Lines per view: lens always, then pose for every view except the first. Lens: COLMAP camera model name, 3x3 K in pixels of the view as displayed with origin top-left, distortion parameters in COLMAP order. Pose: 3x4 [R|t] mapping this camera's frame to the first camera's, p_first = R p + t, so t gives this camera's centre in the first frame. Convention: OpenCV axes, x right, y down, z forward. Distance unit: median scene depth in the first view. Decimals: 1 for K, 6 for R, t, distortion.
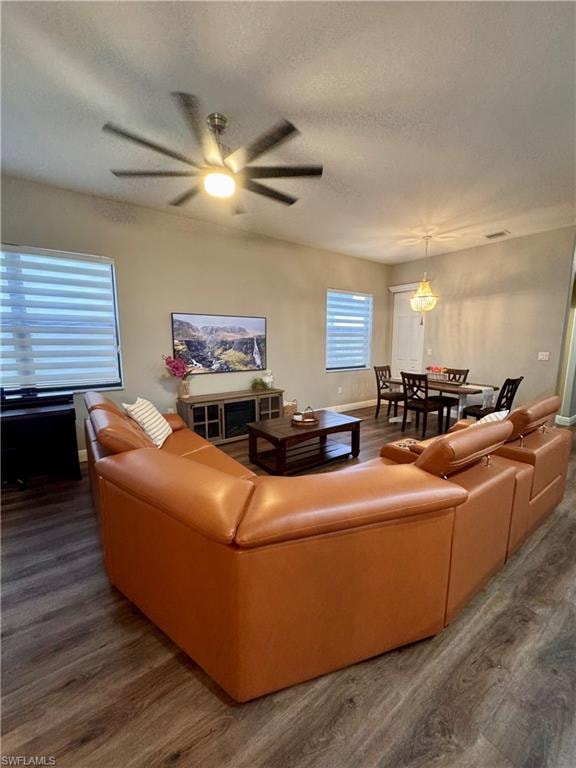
lens RADIAL K [[306.9, 0, 288.4], [0, 306.9, 385.4], [0, 0, 1]] dist [-0.002862, 0.000285]
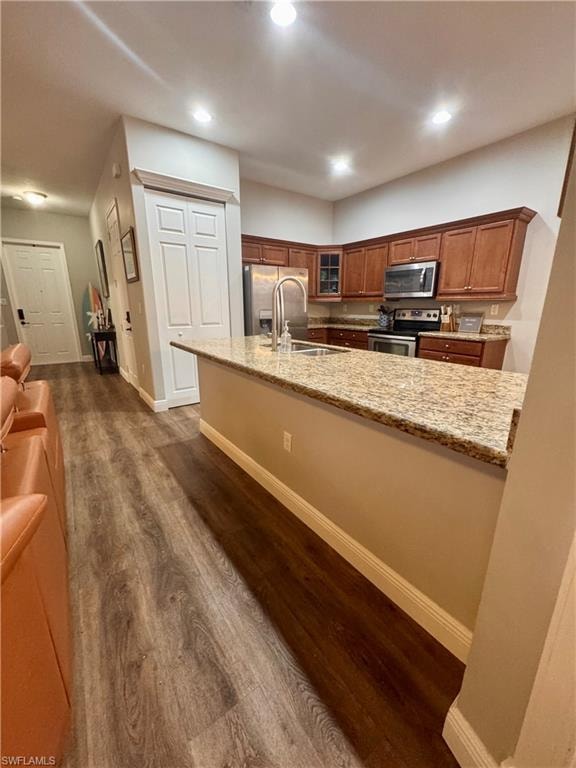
lens RADIAL K [[306.9, 0, 289.4], [0, 306.9, 385.3], [0, 0, 1]] dist [-0.002862, 0.000285]
pose [[0.006756, -0.258128, 0.966087, 0.025962], [0.148142, 0.955707, 0.254318, 0.021238], [-0.988943, 0.141400, 0.044697, 0.142097]]
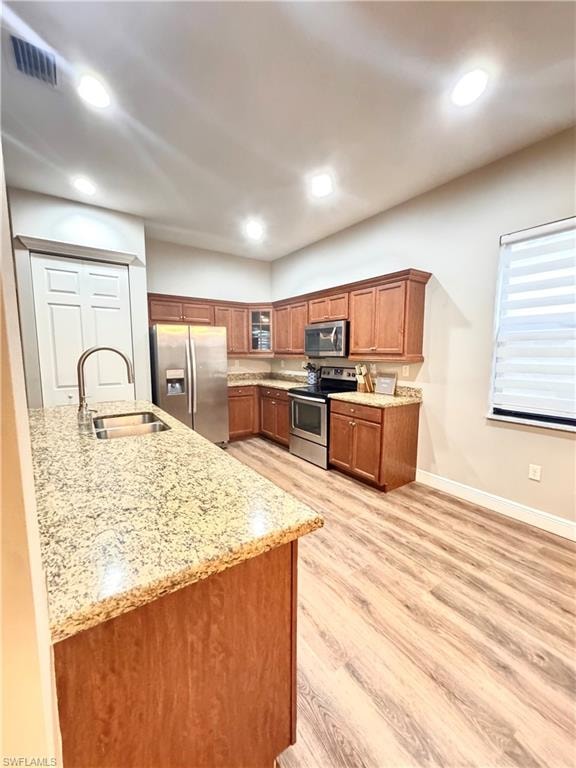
lens RADIAL K [[306.9, 0, 289.8], [0, 306.9, 385.2], [0, 0, 1]] dist [-0.002862, 0.000285]
pose [[0.021707, -0.114124, 0.993229, 0.104680], [0.148435, 0.982821, 0.109684, 0.026617], [-0.988684, 0.145049, 0.038274, -0.127923]]
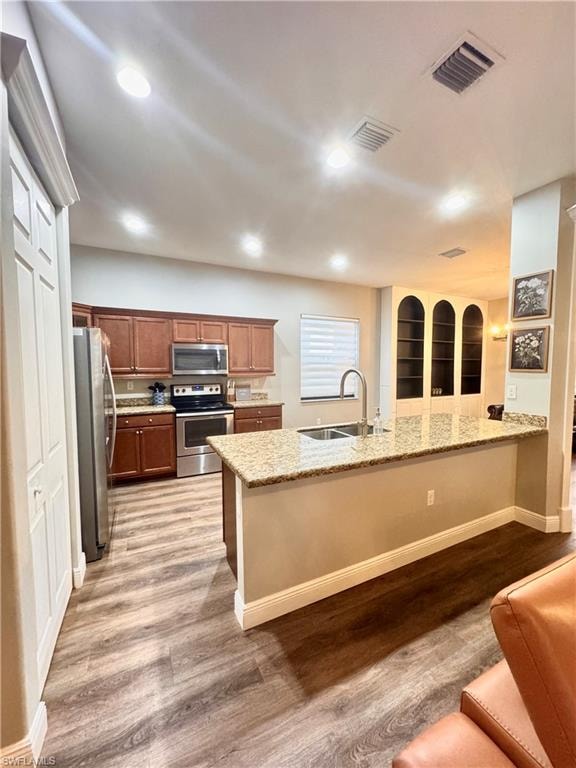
lens RADIAL K [[306.9, 0, 288.9], [0, 306.9, 384.5], [0, 0, 1]] dist [-0.002862, 0.000285]
pose [[-0.985664, -0.014218, 0.168120, 0.555139], [0.021320, 0.977959, 0.207704, -0.106161], [-0.167367, 0.208311, -0.963636, 0.678010]]
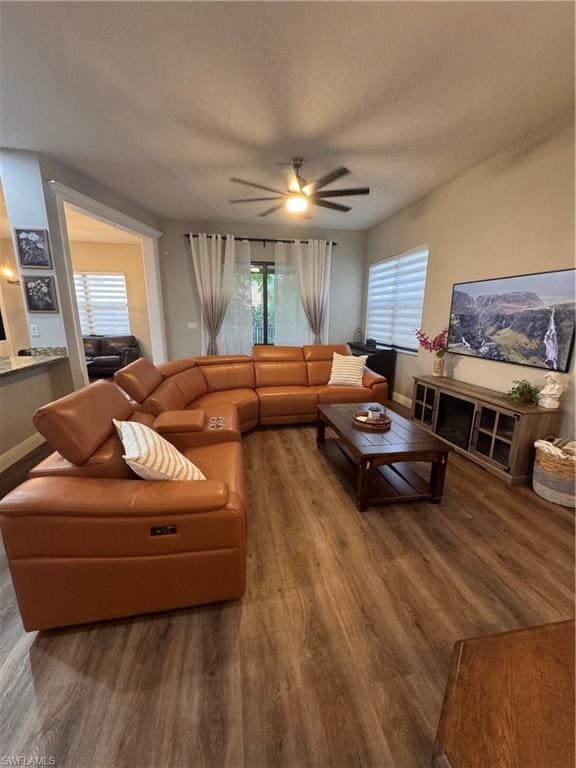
lens RADIAL K [[306.9, 0, 288.3], [0, 306.9, 384.5], [0, 0, 1]] dist [-0.002862, 0.000285]
pose [[-0.424743, 0.196488, -0.883734, 0.634823], [-0.141102, 0.949866, 0.279008, -0.121422], [0.894250, 0.243203, -0.375724, 0.868411]]
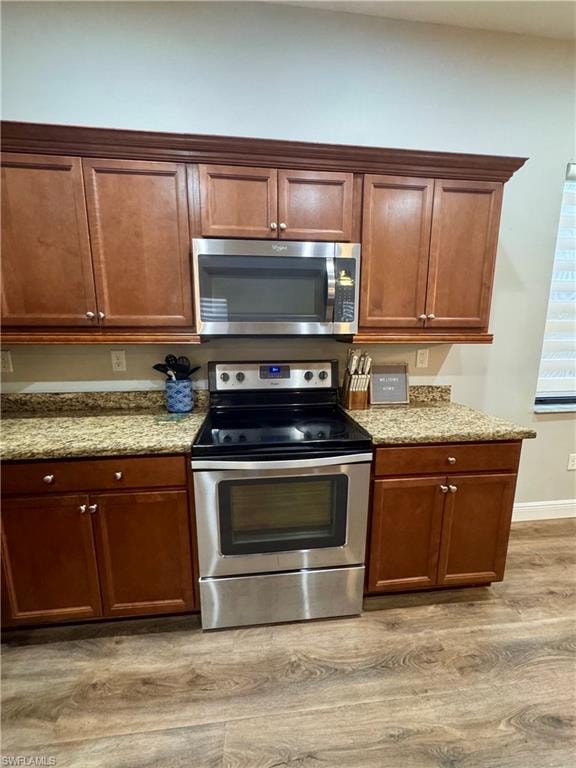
lens RADIAL K [[306.9, 0, 289.3], [0, 306.9, 384.0], [0, 0, 1]] dist [-0.002862, 0.000285]
pose [[-0.865022, -0.091881, 0.493249, 0.808604], [0.069233, 0.951827, 0.298719, 0.008140], [-0.496934, 0.292548, -0.816990, 0.074994]]
